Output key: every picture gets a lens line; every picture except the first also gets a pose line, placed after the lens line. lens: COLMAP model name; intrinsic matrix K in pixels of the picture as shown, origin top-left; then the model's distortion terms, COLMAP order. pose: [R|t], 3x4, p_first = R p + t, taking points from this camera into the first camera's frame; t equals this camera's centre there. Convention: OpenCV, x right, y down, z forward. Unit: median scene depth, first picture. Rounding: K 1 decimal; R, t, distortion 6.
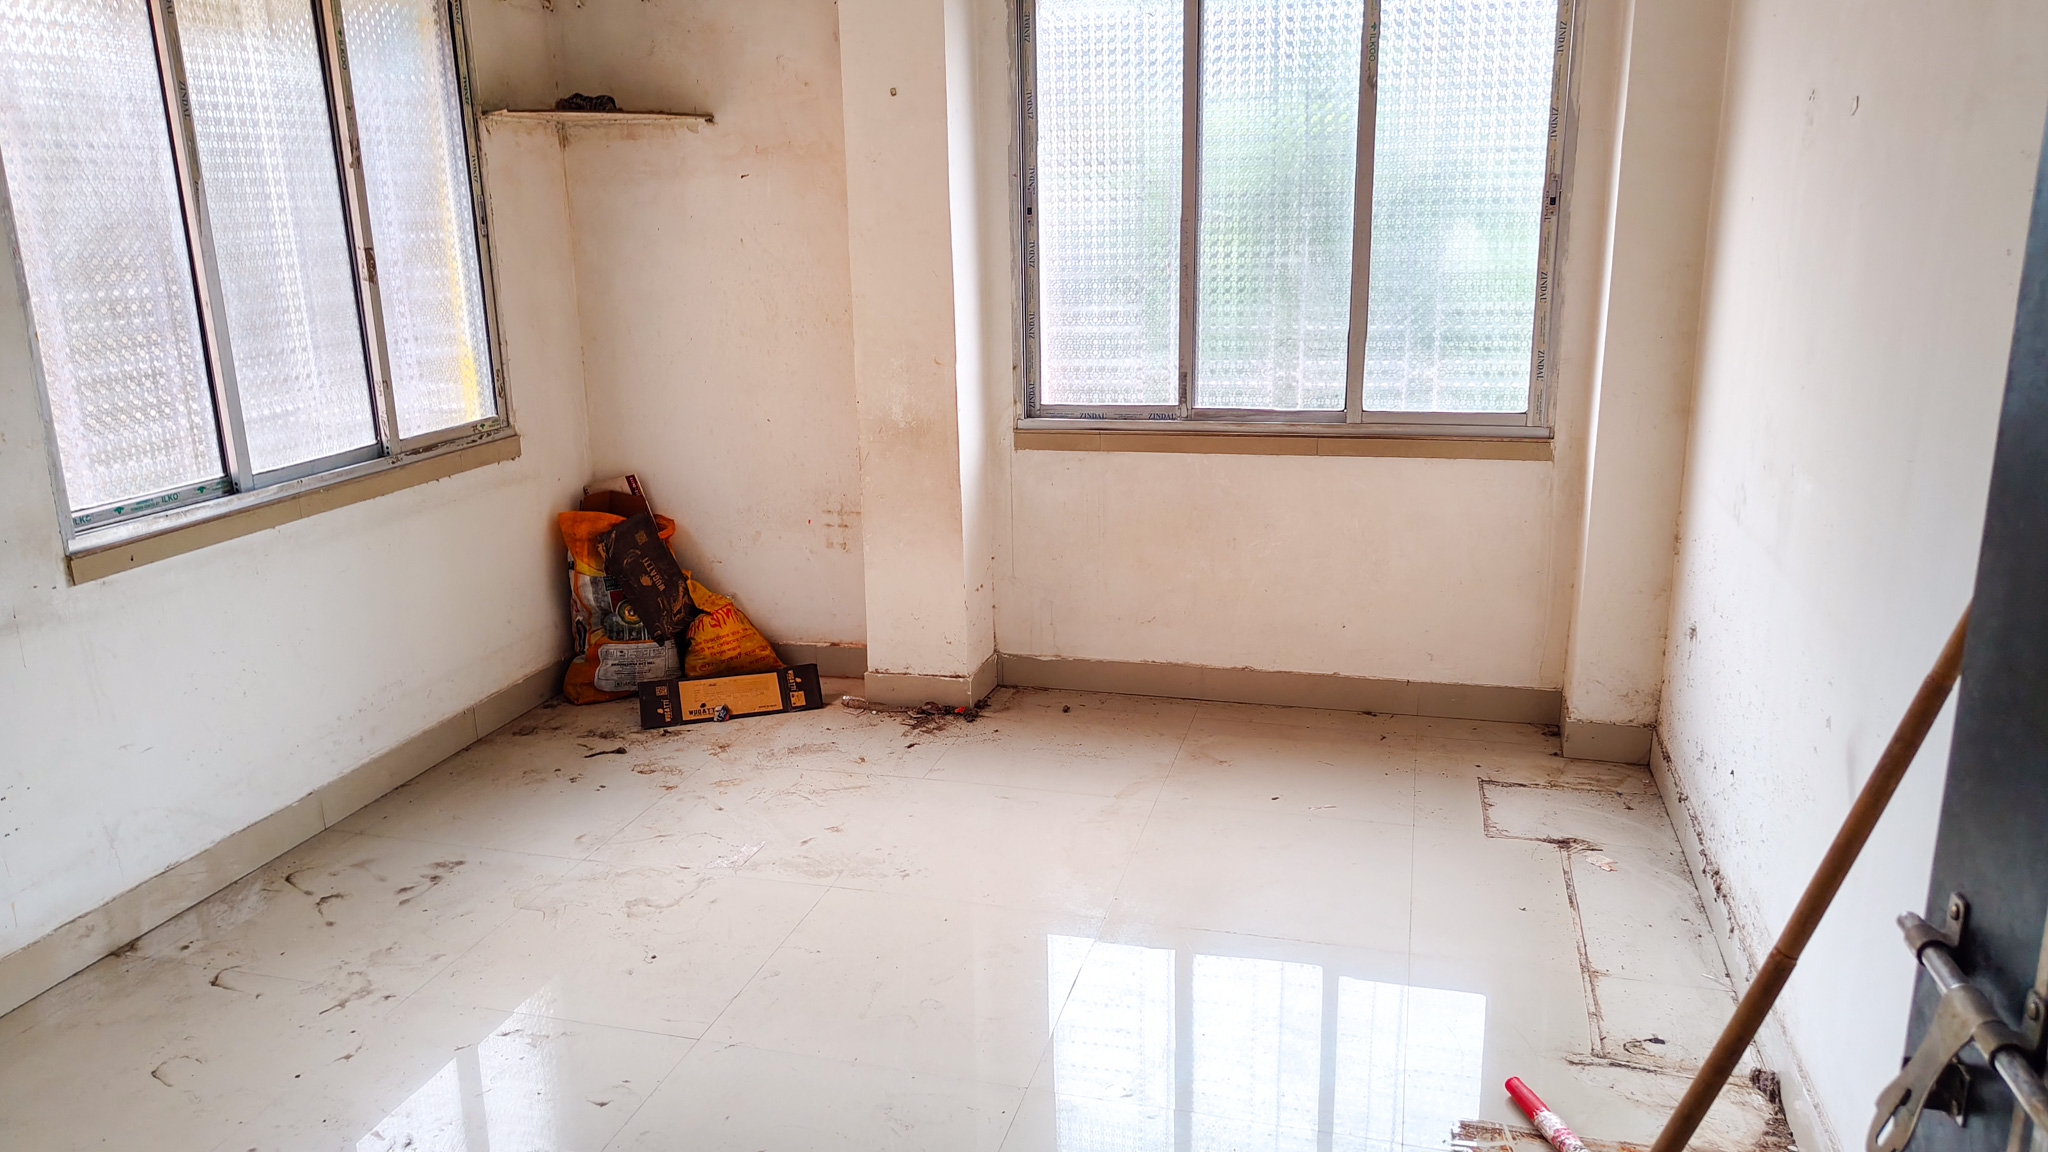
lens RADIAL K [[1463.6, 0, 984.8], [0, 1463.6, 579.9], [0, 0, 1]] dist [0.030967, -0.029734]
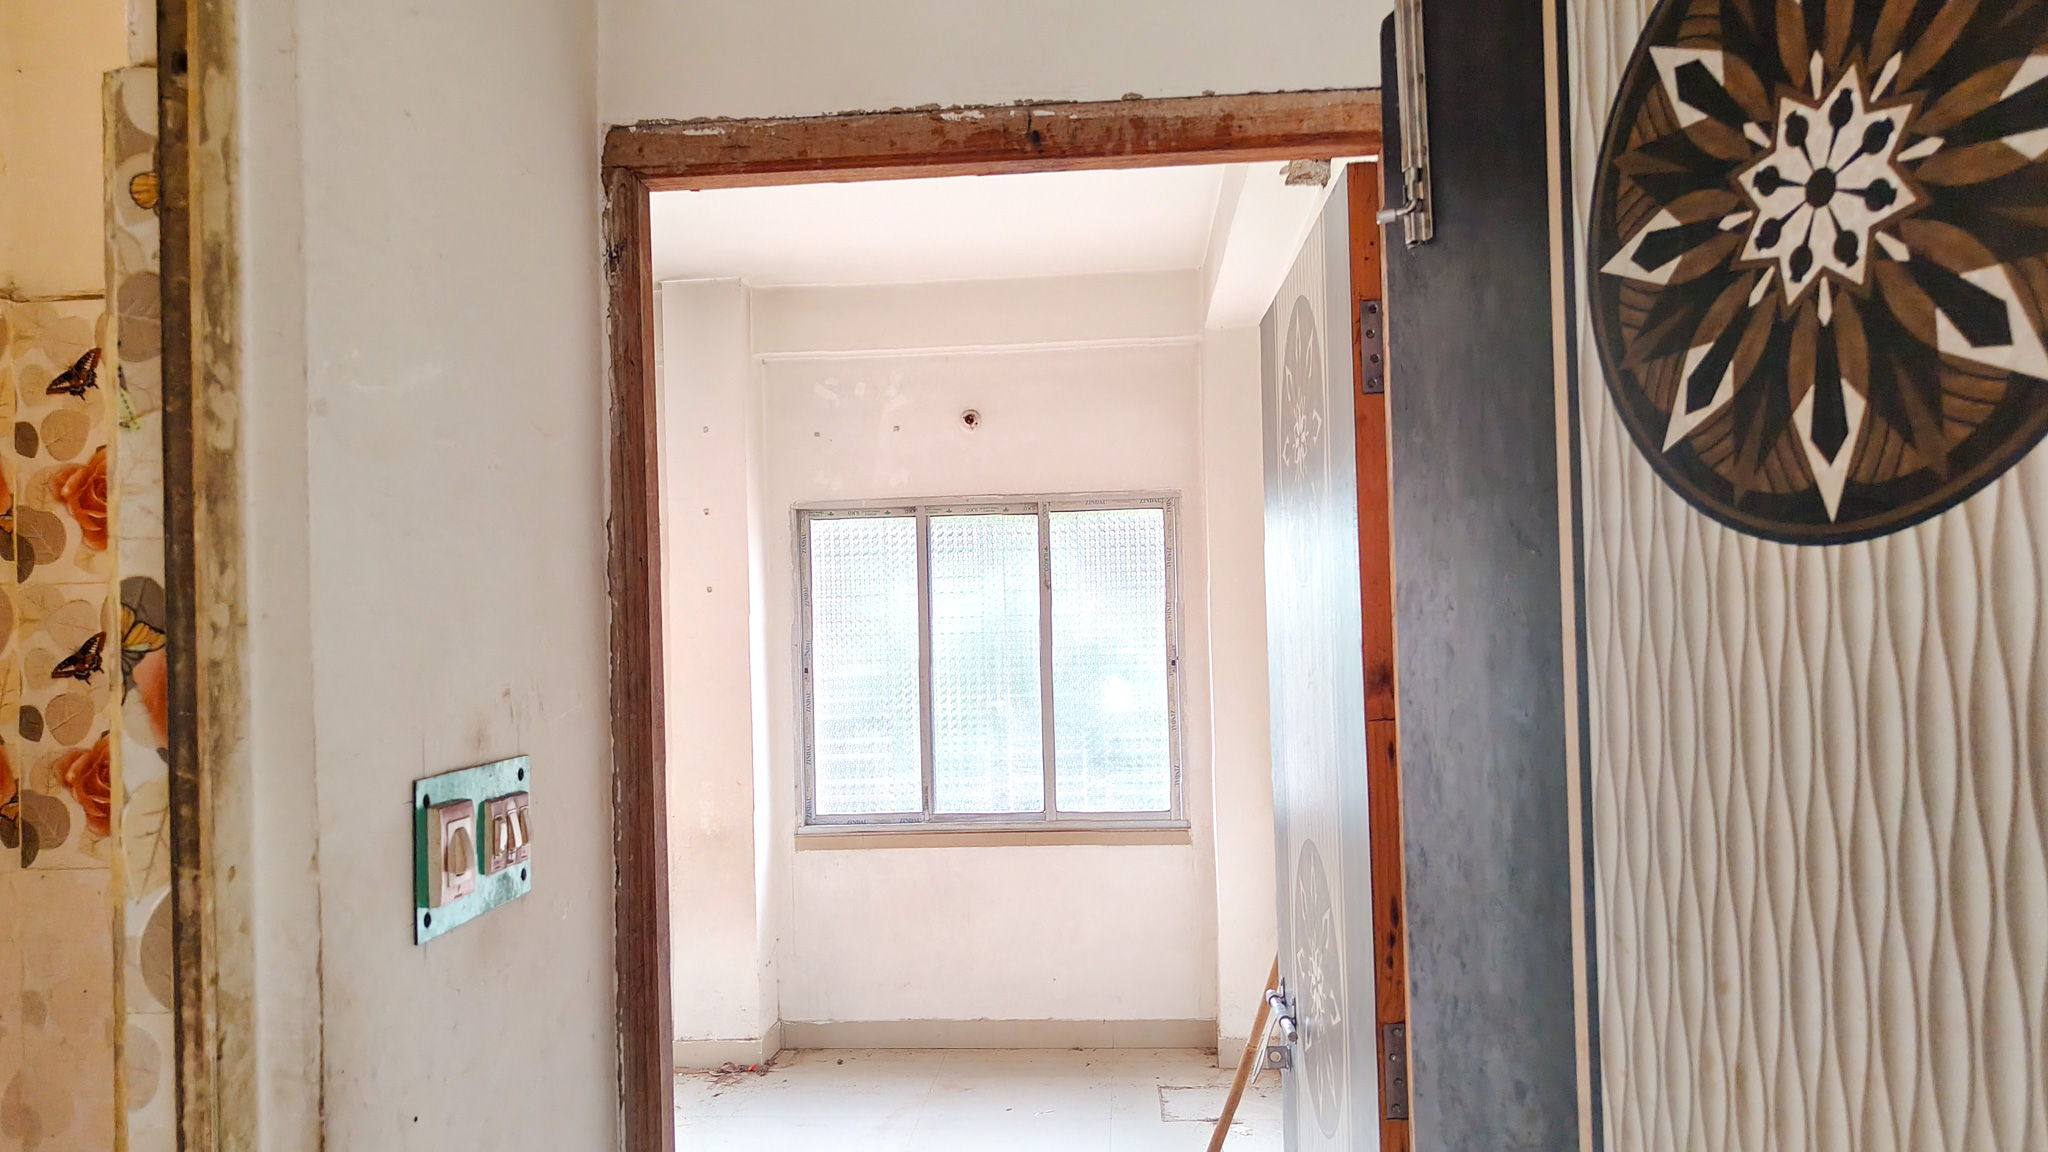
lens RADIAL K [[1463.6, 0, 1016.5], [0, 1463.6, 643.0], [0, 0, 1]] dist [0.030967, -0.029734]
pose [[0.976722, -0.001474, 0.214502, -0.067191], [0.056462, 0.966481, -0.250452, 0.068754], [-0.206943, 0.256733, 0.944067, -0.302860]]
